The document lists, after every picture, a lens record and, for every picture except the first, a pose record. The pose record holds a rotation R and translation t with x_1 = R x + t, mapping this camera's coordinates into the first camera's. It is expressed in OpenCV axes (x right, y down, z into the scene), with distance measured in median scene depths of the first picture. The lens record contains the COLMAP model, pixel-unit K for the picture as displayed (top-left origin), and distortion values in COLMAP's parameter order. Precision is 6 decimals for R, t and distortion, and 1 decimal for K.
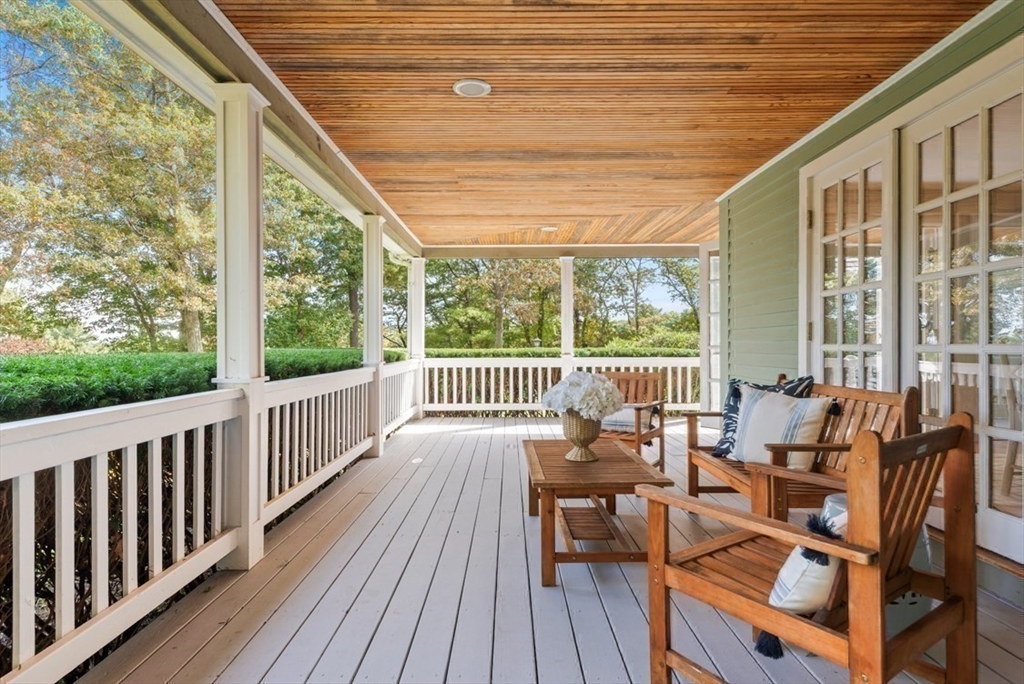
lens RADIAL K [[526.2, 0, 514.1], [0, 526.2, 344.8], [0, 0, 1]] dist [0.004554, -0.001182]
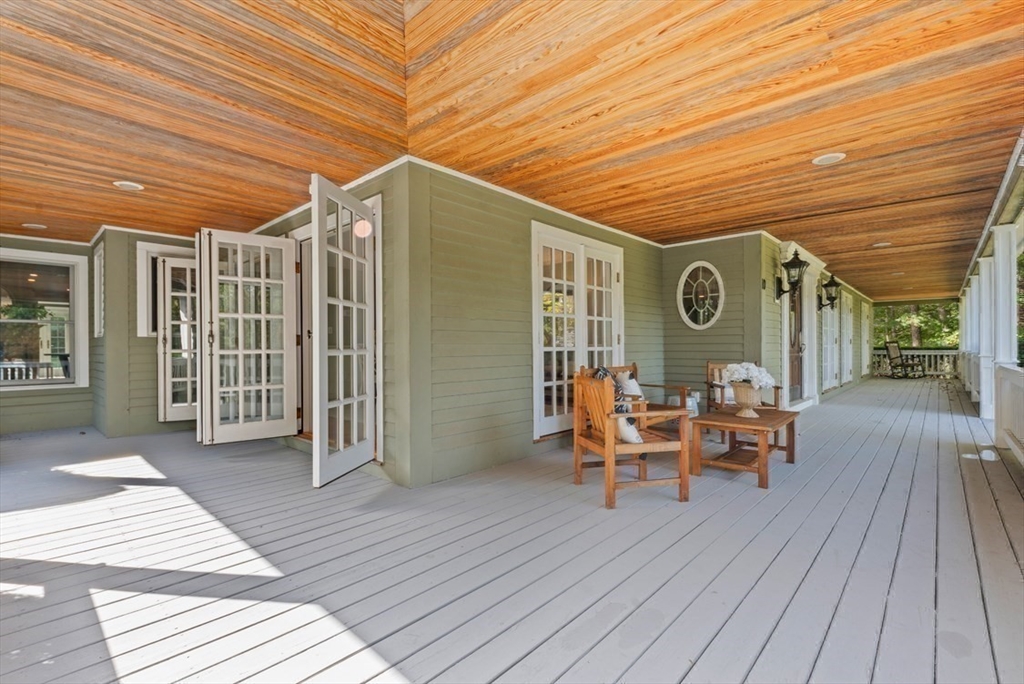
lens RADIAL K [[463.2, 0, 511.1], [0, 463.2, 346.2], [0, 0, 1]] dist [-0.000723, -0.000128]
pose [[-0.740650, 0.003860, 0.671880, -0.291993], [-0.000067, 0.999983, -0.005818, 0.012630], [-0.671891, -0.004354, -0.740637, 2.580377]]
